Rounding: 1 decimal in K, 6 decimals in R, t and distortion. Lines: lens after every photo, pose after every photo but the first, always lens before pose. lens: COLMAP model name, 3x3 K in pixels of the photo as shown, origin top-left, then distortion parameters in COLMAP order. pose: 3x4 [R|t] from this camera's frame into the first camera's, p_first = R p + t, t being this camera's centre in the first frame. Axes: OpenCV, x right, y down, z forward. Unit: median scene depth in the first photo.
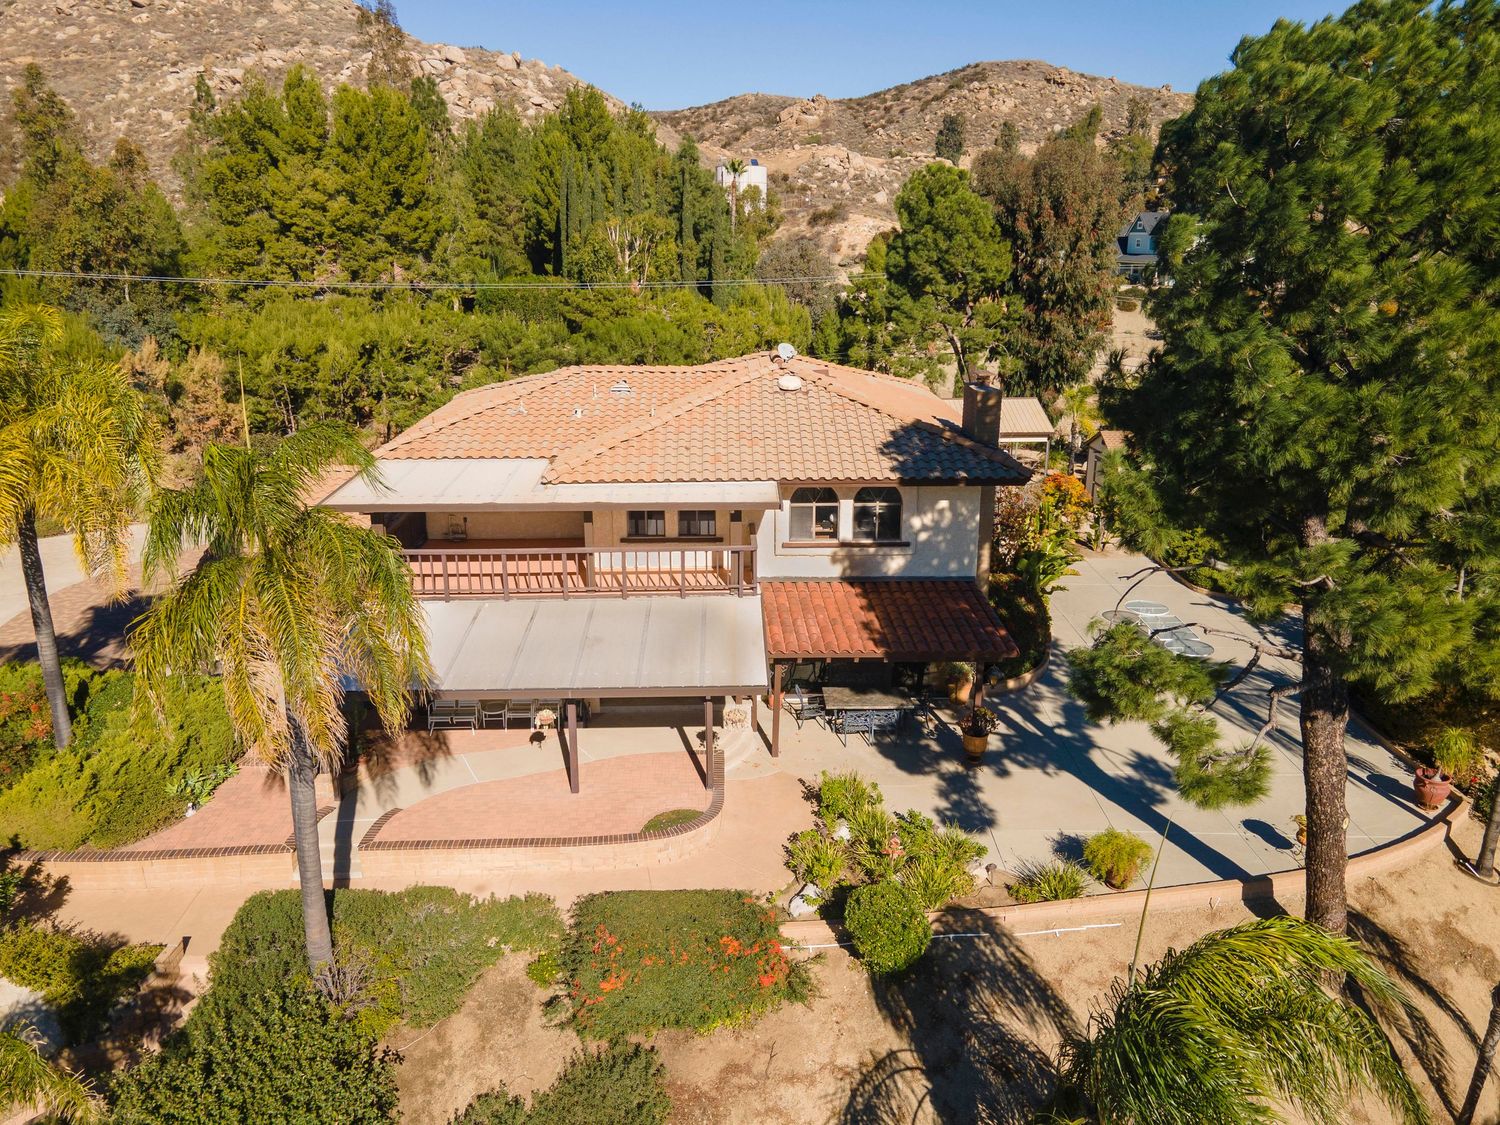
lens RADIAL K [[1087.0, 0, 750.3], [0, 1087.0, 526.8], [0, 0, 1]] dist [0.022314, 0.000650]
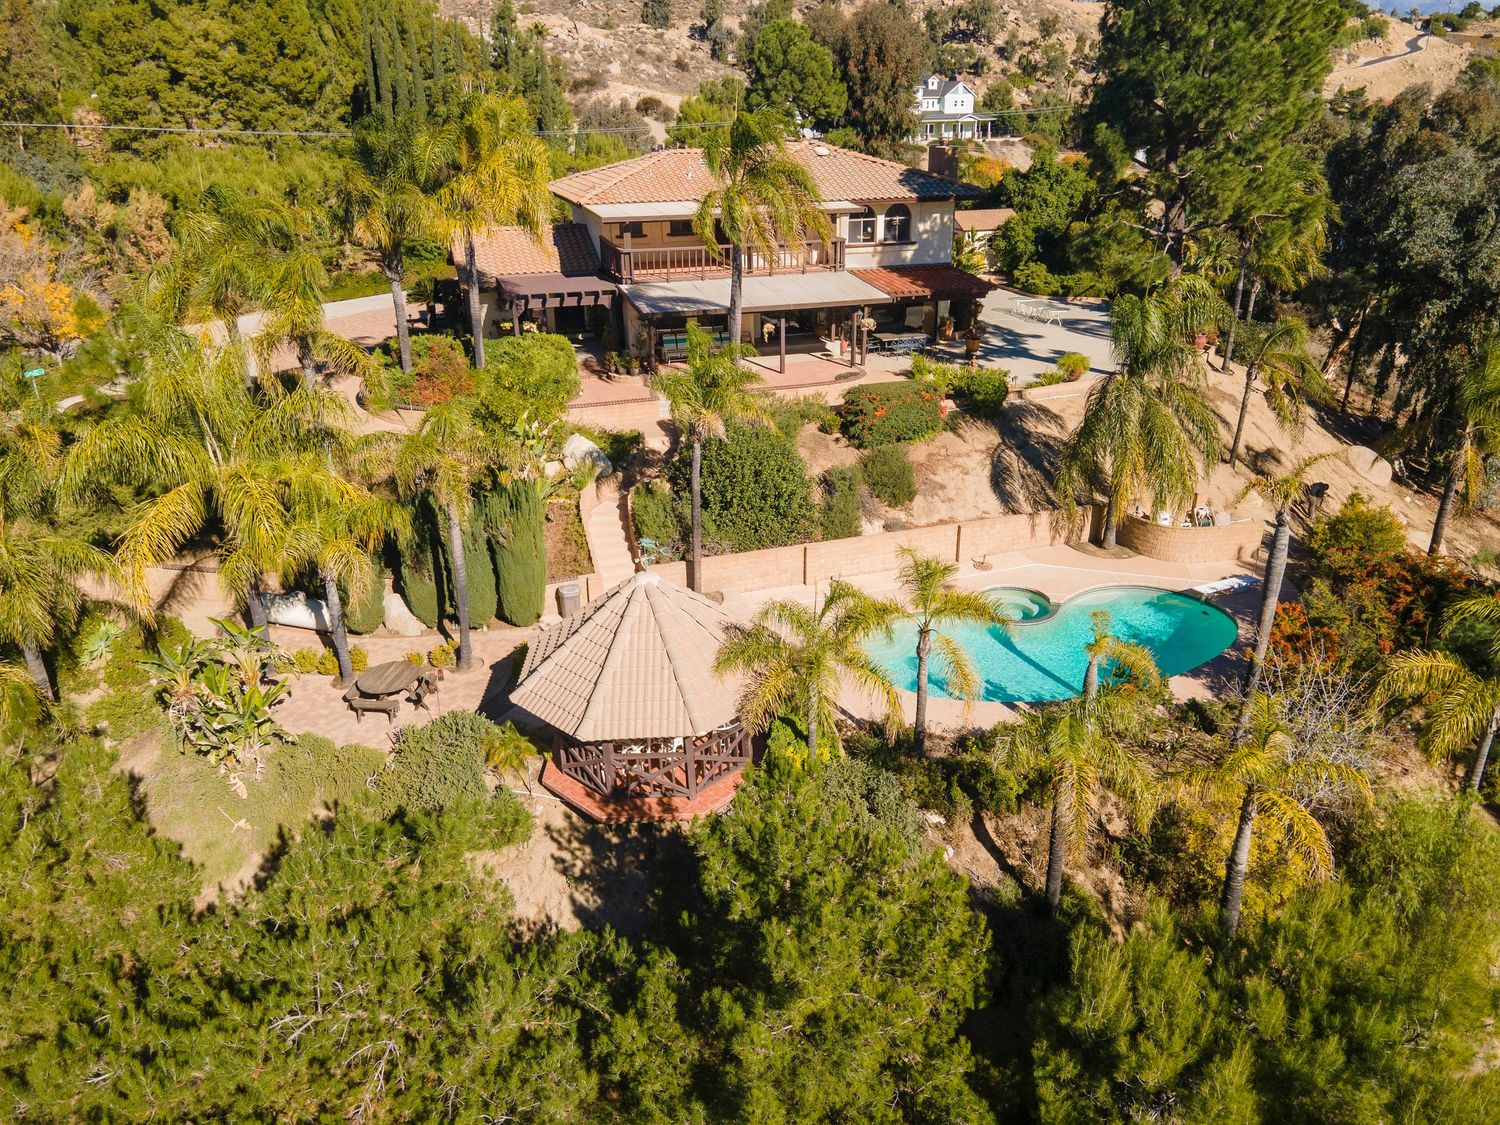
lens RADIAL K [[1140.2, 0, 750.0], [0, 1140.2, 562.5], [0, 0, 1]] dist [0.035029, 0.004163]
pose [[0.954751, -0.118926, 0.272595, -0.260515], [0.090936, 0.989408, 0.113152, 0.115234], [-0.283164, -0.083244, 0.955452, -0.266027]]
